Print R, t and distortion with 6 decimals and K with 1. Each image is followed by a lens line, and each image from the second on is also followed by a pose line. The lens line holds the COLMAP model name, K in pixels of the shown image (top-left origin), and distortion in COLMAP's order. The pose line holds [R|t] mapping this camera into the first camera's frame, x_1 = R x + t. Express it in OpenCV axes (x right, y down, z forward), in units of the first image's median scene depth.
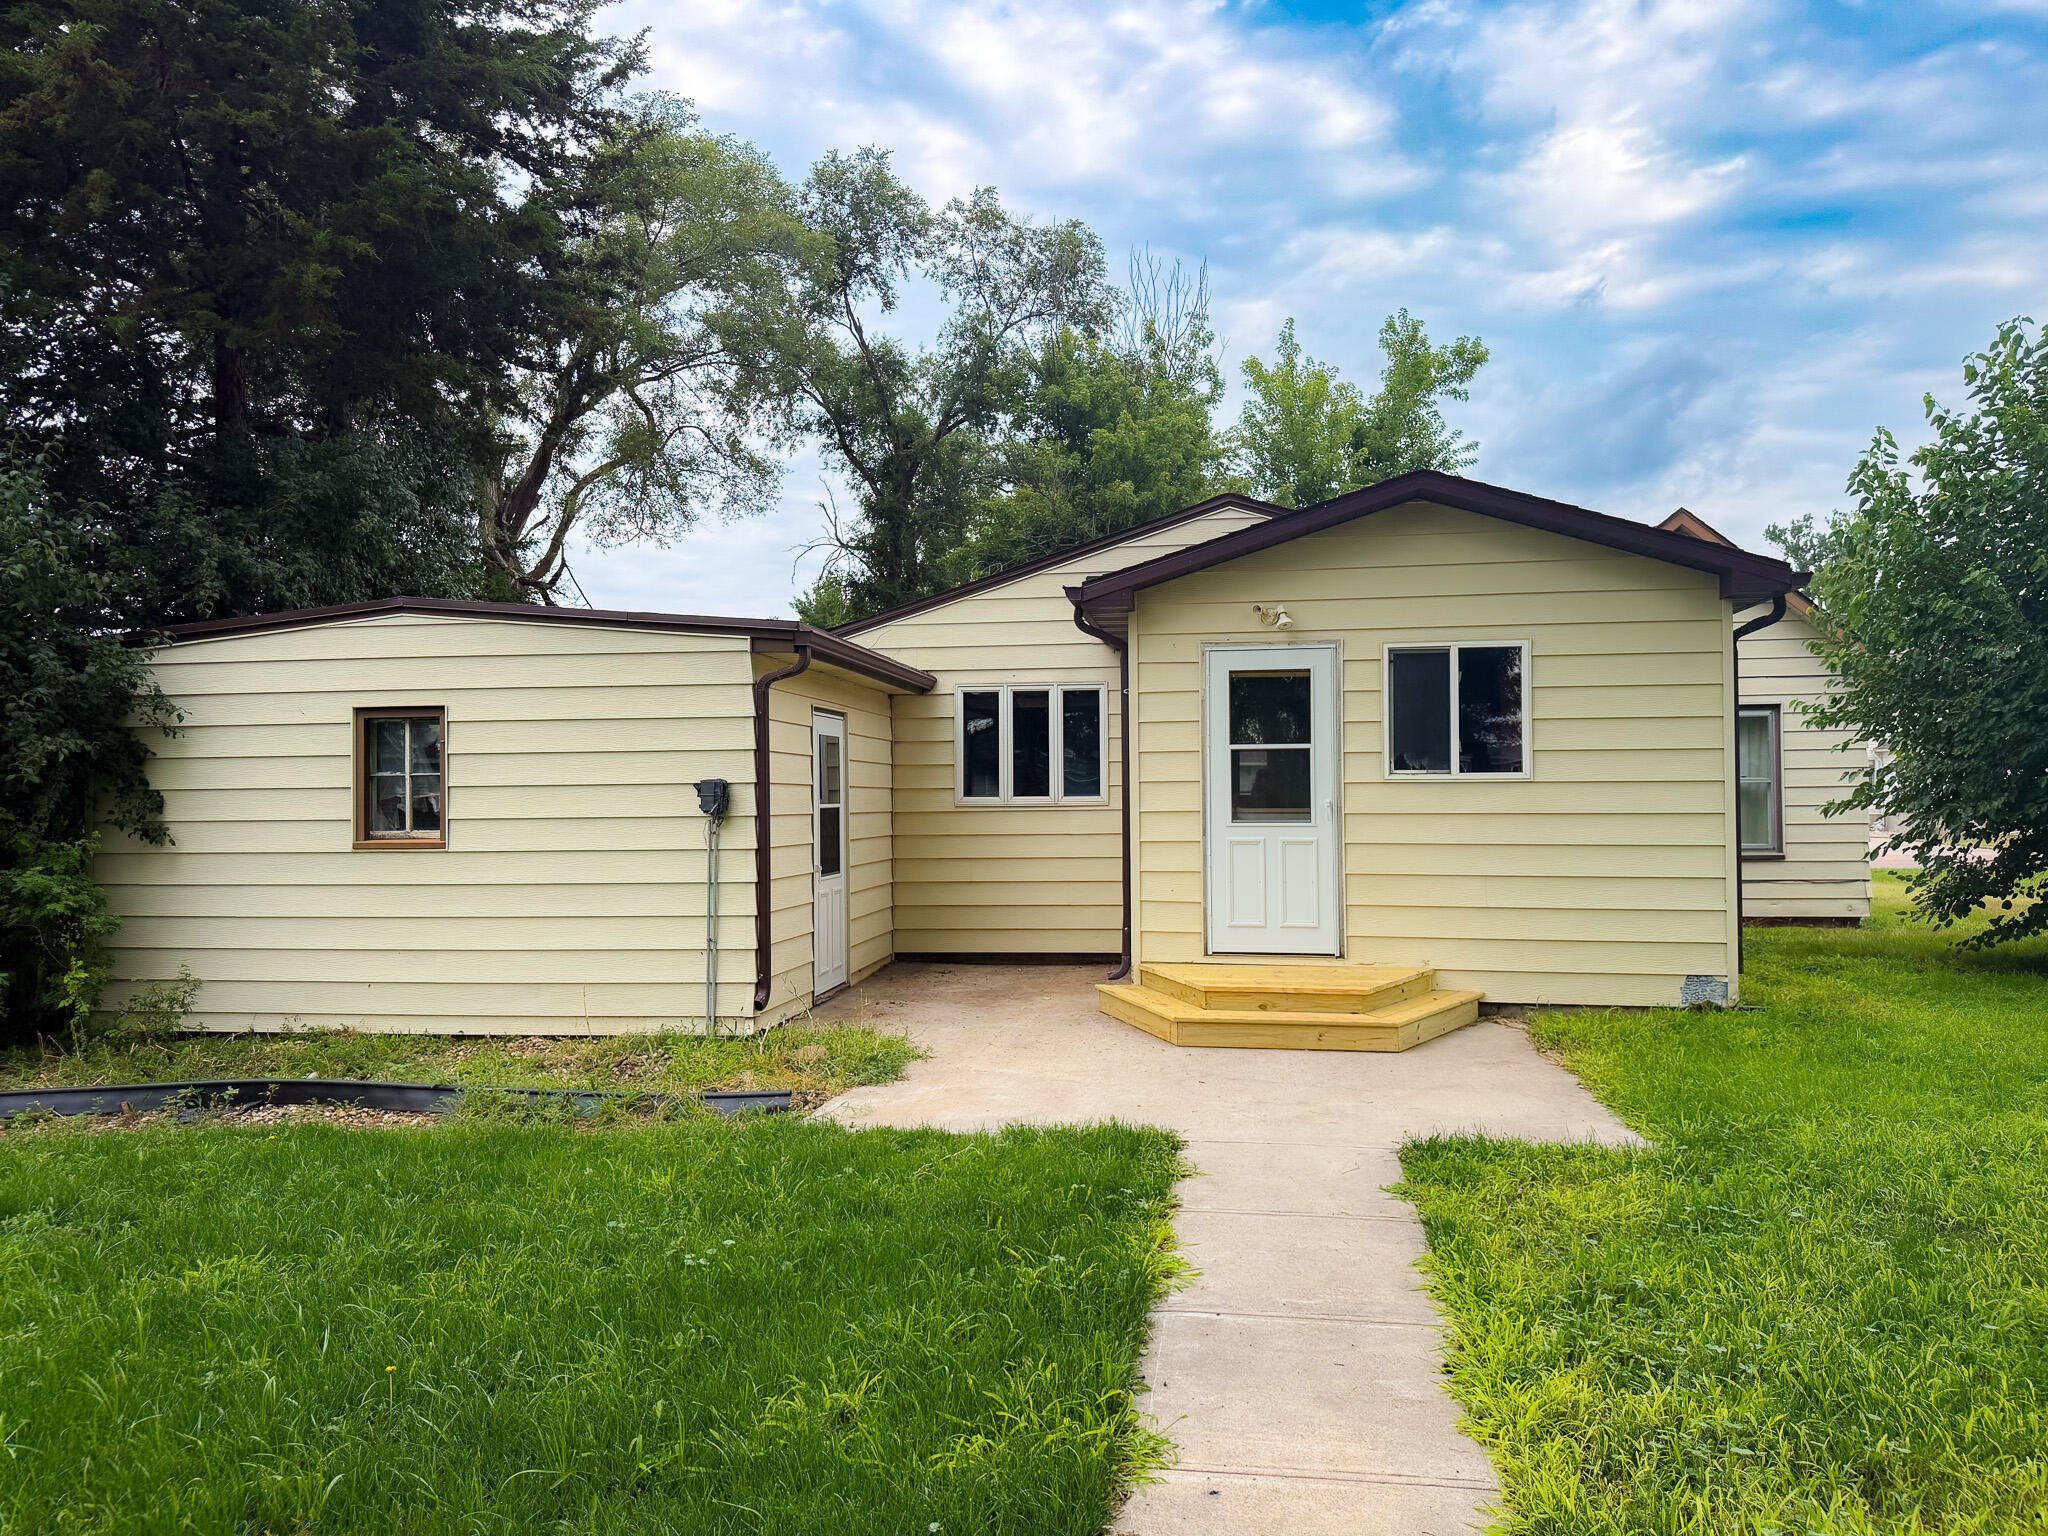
lens RADIAL K [[1447.4, 0, 1024.0], [0, 1447.4, 768.0], [0, 0, 1]] dist [0.050988, -0.003889]
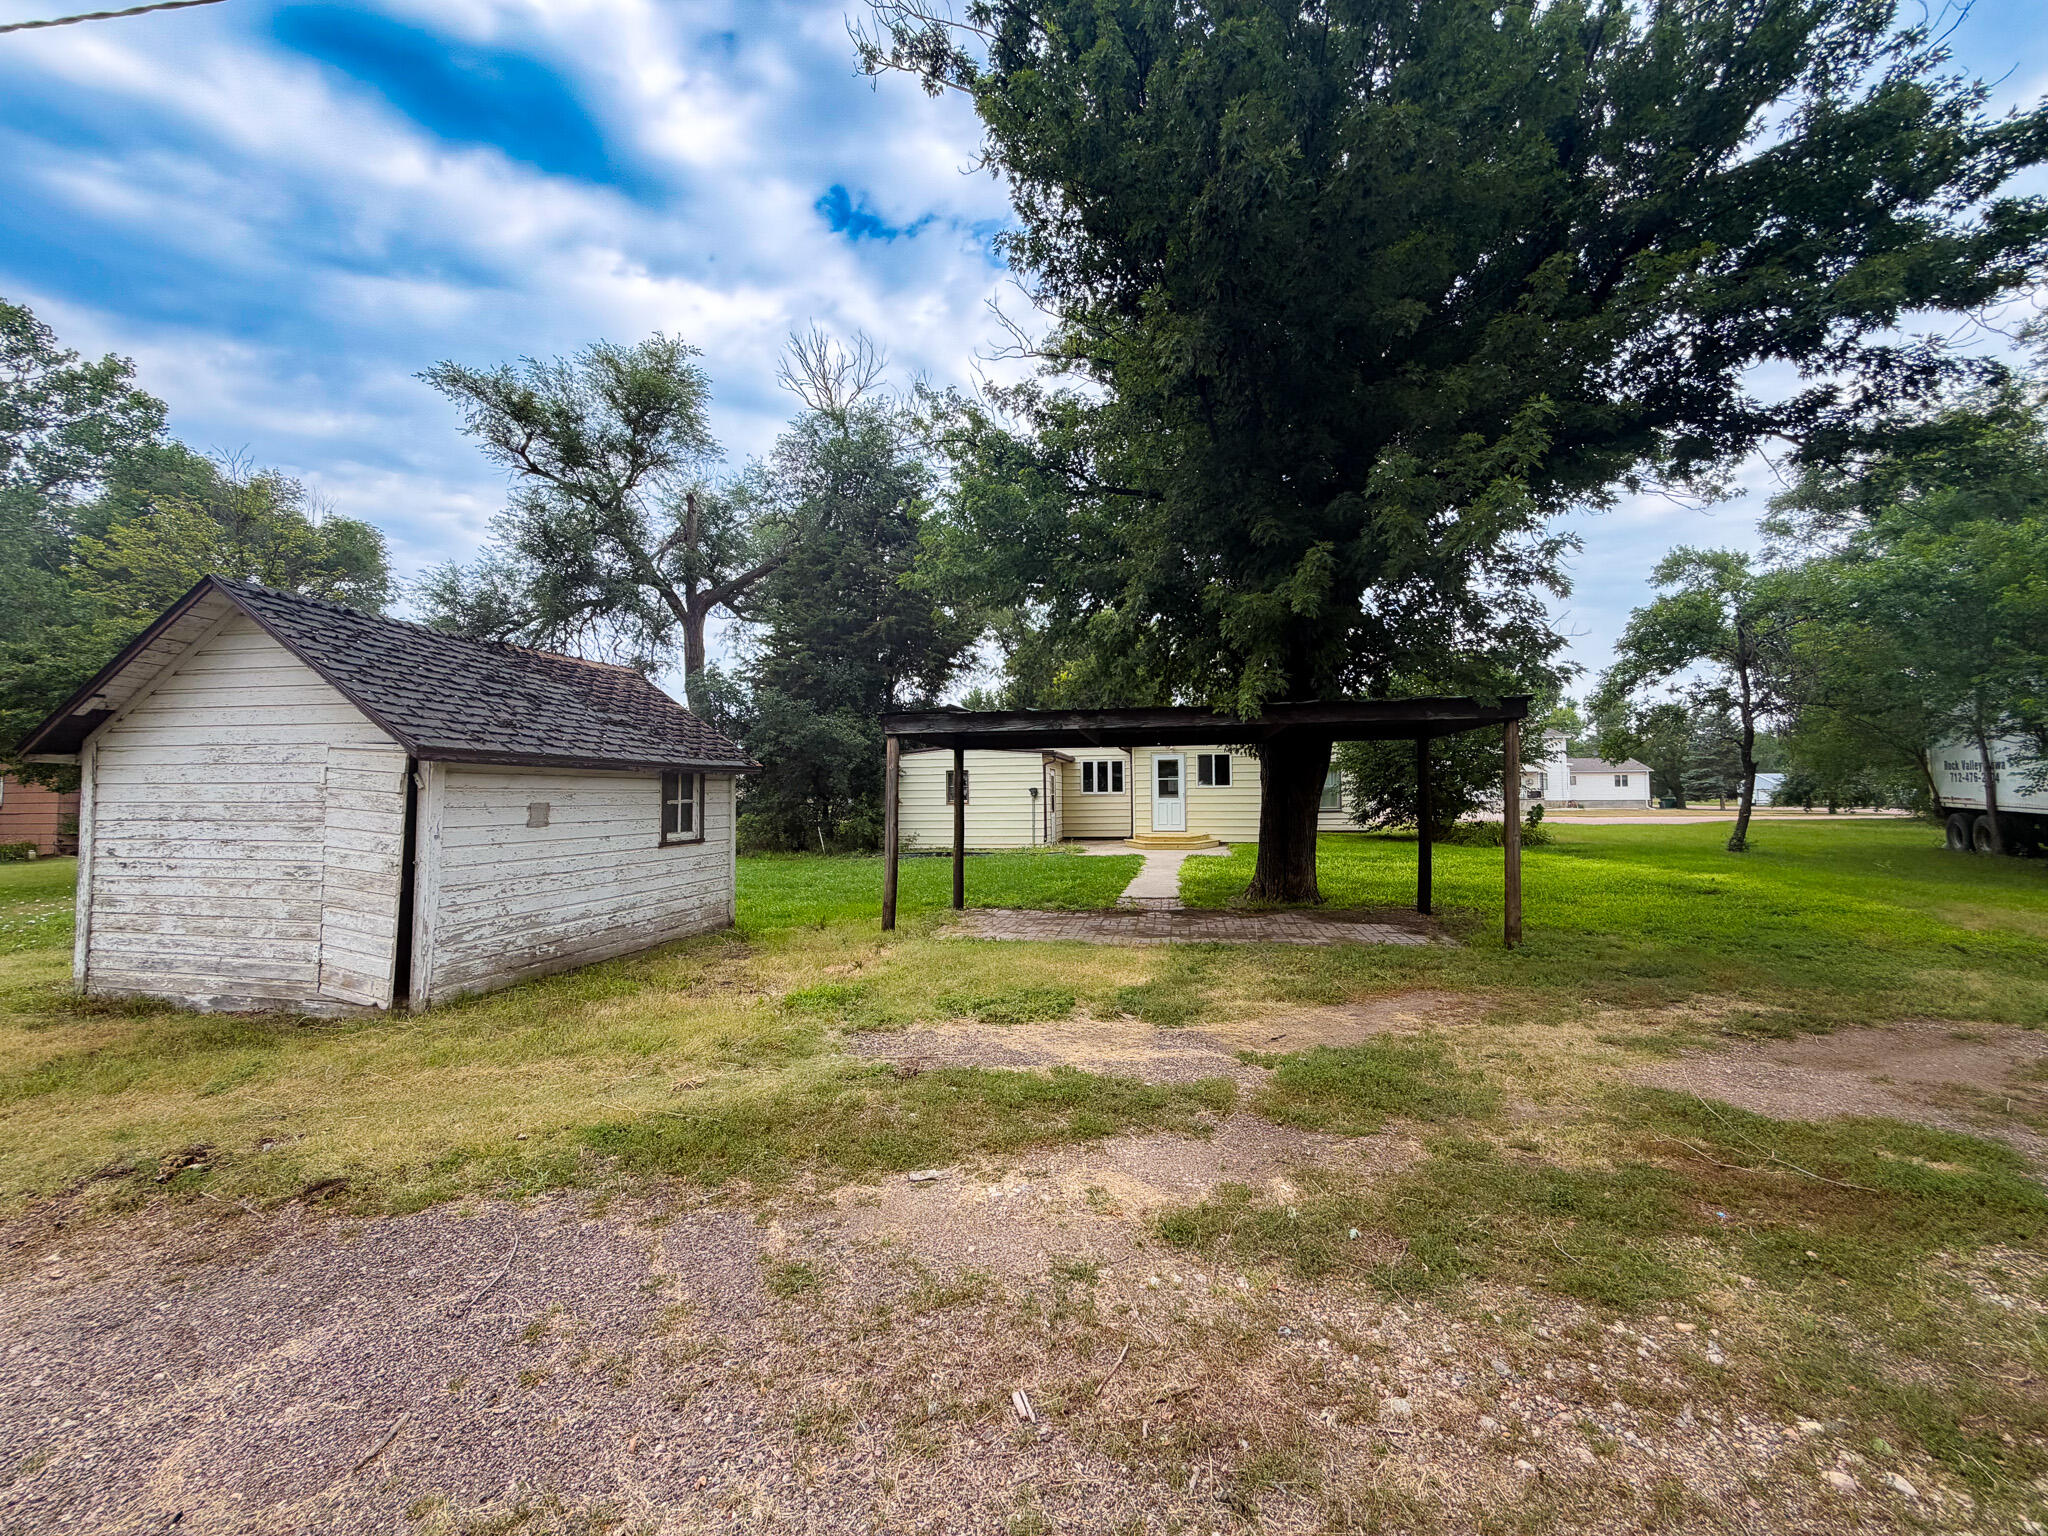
lens RADIAL K [[830.0, 0, 1017.0], [0, 830.0, 770.3], [0, 0, 1]] dist [0.002499, 0.000266]
pose [[0.999104, -0.005966, -0.041908, -0.147988], [0.005663, 0.999957, -0.007346, -0.022992], [0.041950, 0.007102, 0.999094, -1.291688]]
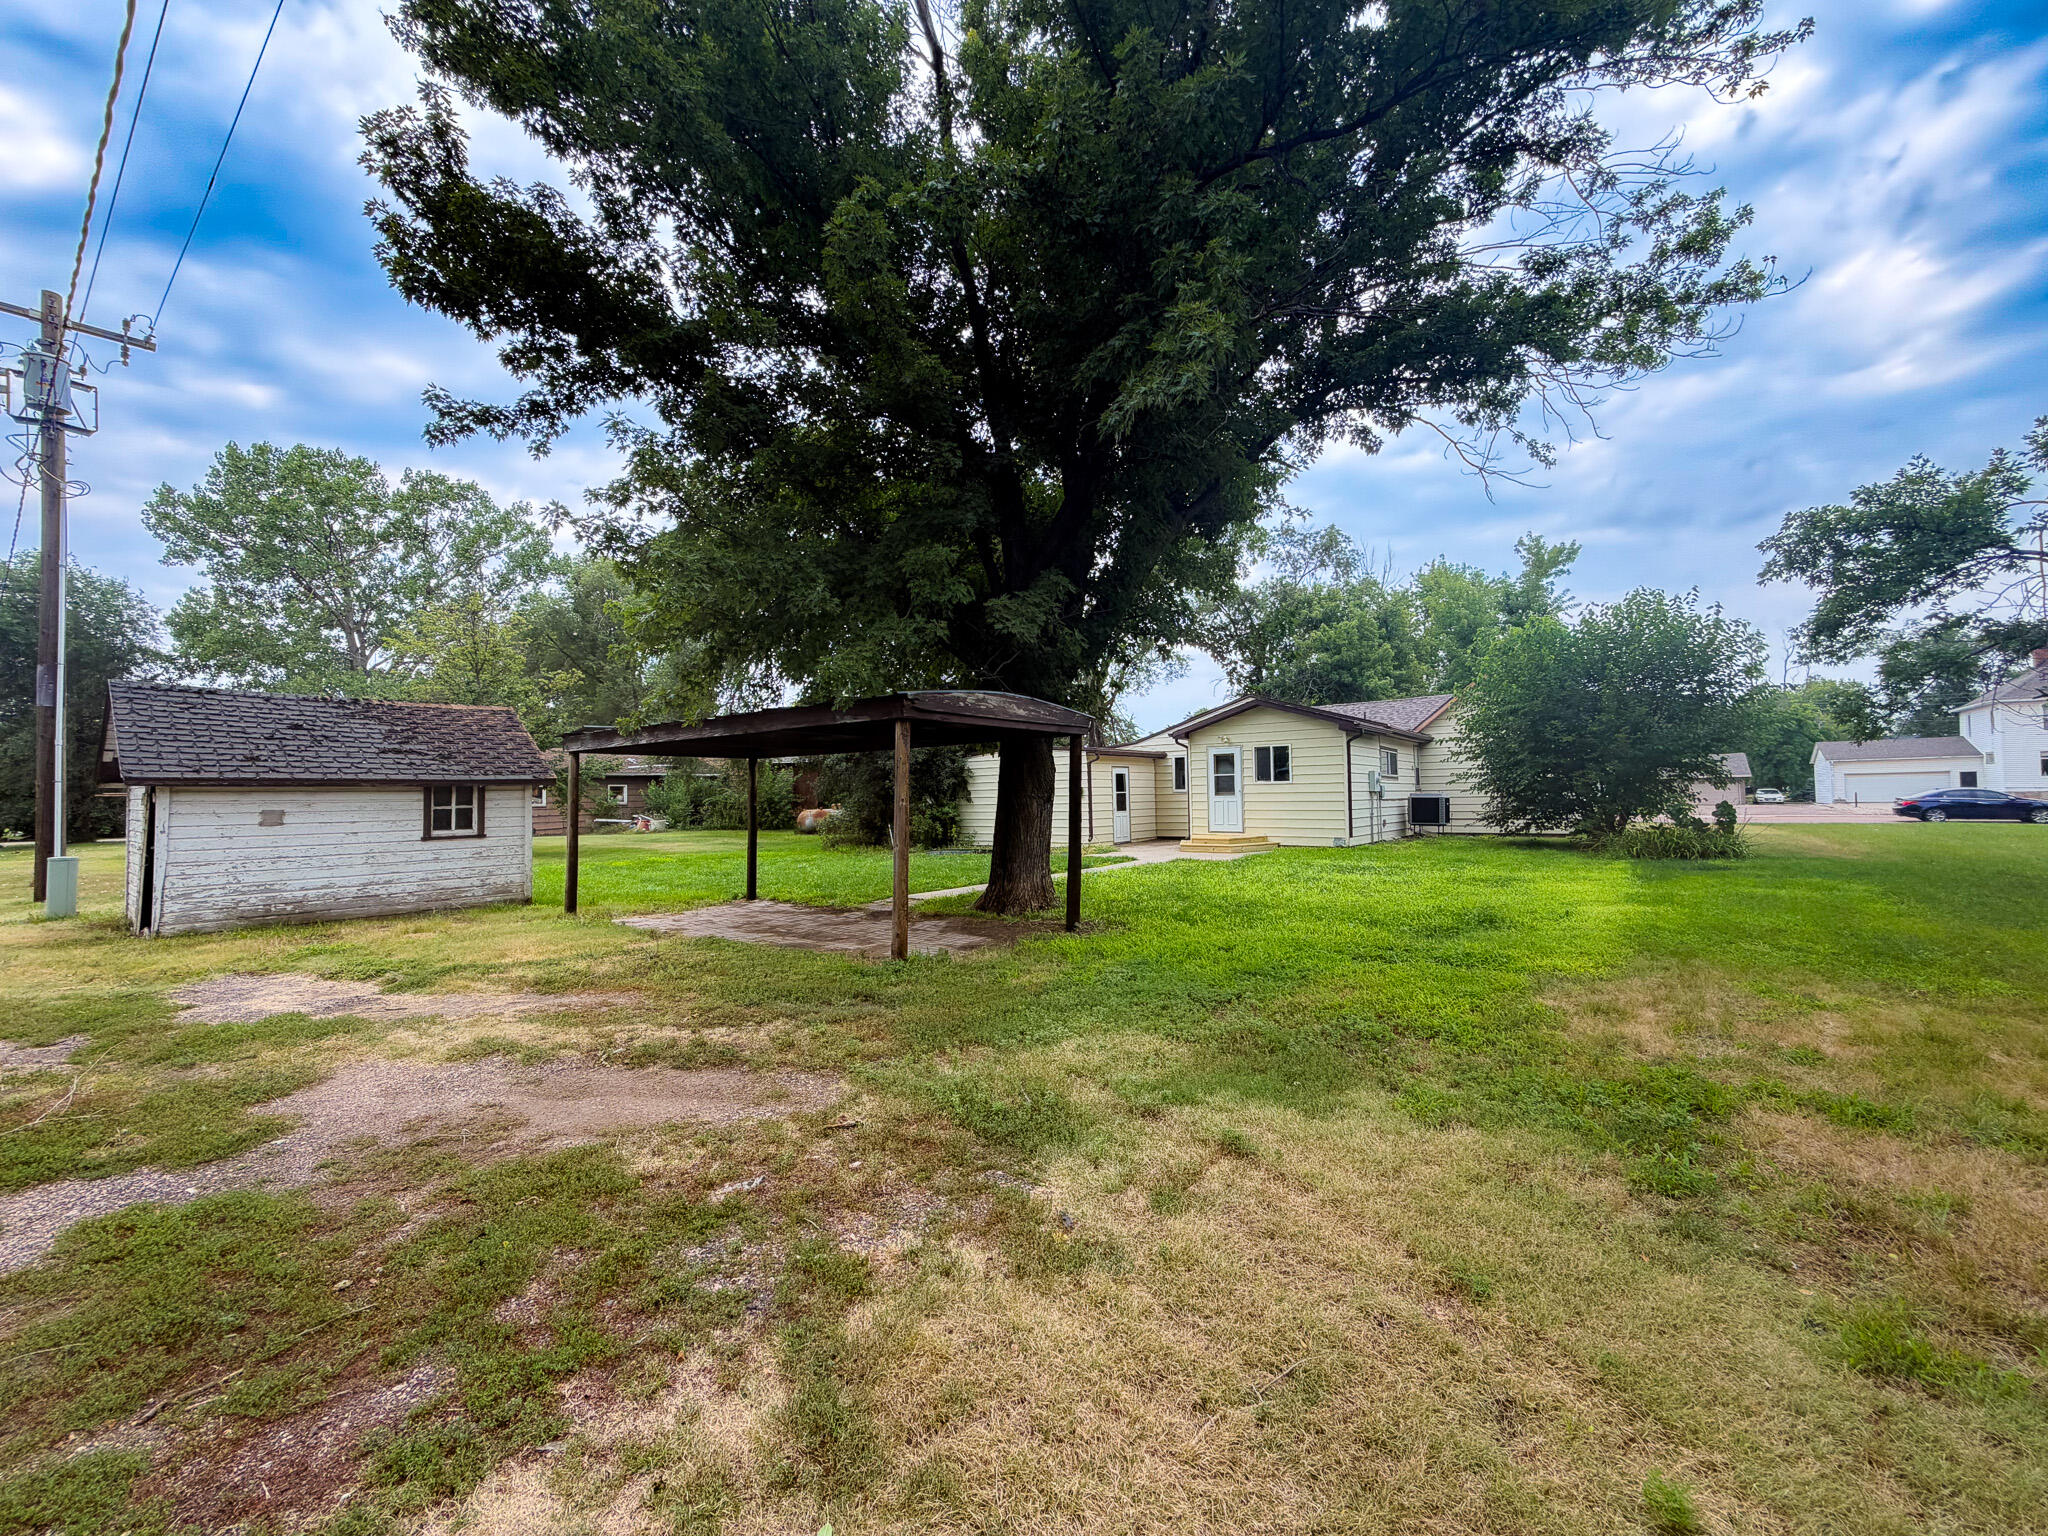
lens RADIAL K [[830.0, 0, 1017.0], [0, 830.0, 770.3], [0, 0, 1]] dist [0.002499, 0.000266]
pose [[0.870724, -0.023578, -0.491207, 0.742094], [0.023454, 0.999704, -0.006411, -0.024609], [0.491213, -0.005939, 0.871019, -1.071555]]
